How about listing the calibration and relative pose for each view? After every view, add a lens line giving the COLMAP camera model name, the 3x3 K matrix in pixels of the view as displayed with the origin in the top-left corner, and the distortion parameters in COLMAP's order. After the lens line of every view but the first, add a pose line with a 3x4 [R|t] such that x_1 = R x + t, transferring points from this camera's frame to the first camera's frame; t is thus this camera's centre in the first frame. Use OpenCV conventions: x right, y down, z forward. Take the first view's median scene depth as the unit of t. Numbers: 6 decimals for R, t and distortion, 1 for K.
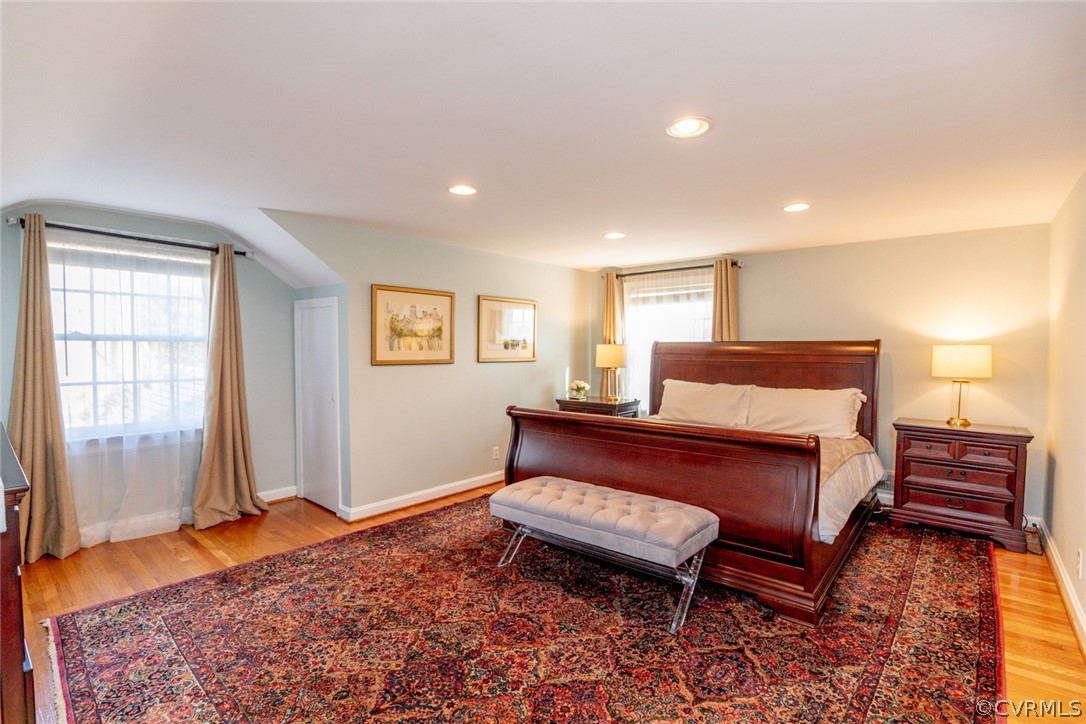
lens RADIAL K [[506.7, 0, 541.1], [0, 506.7, 363.3], [0, 0, 1]] dist [-0.033314, 0.001448]
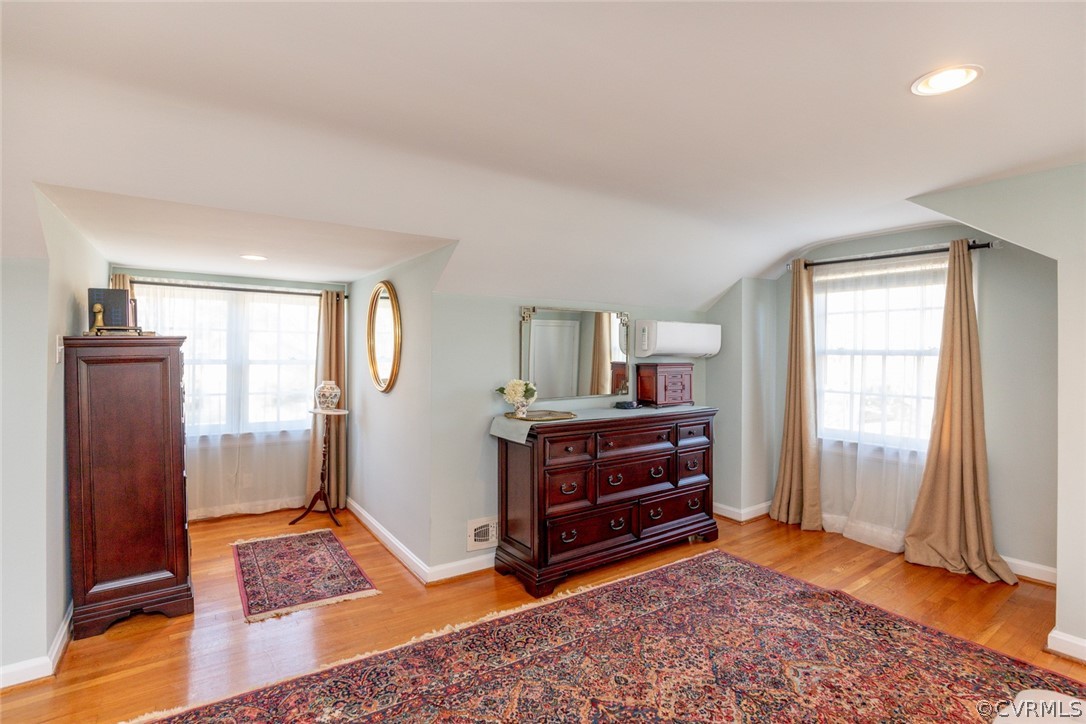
lens RADIAL K [[506.7, 0, 539.4], [0, 506.7, 354.8], [0, 0, 1]] dist [-0.033314, 0.001448]
pose [[-0.245466, -0.004939, -0.969393, 0.387360], [-0.042389, 0.999085, 0.005643, -0.022805], [0.968478, 0.042477, -0.245451, 0.586779]]
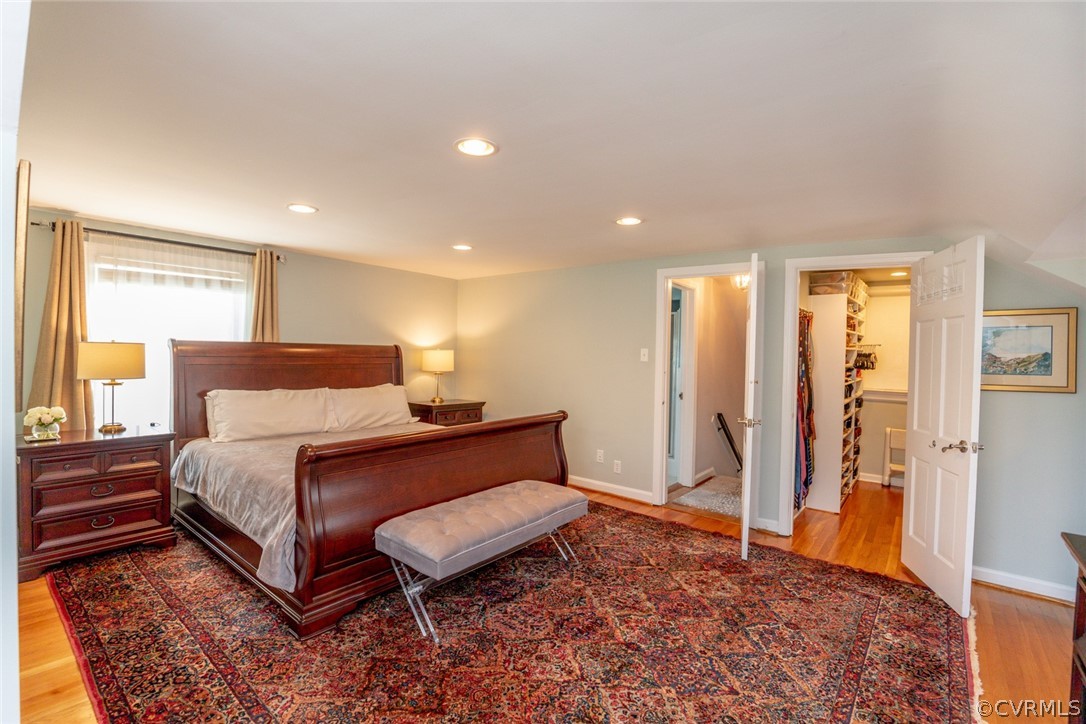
lens RADIAL K [[506.7, 0, 526.7], [0, 506.7, 355.6], [0, 0, 1]] dist [-0.033314, 0.001448]
pose [[-0.021071, -0.011681, 0.999710, -0.749572], [0.007443, 0.999902, 0.011841, -0.037006], [-0.999750, 0.007691, -0.020982, 0.779438]]
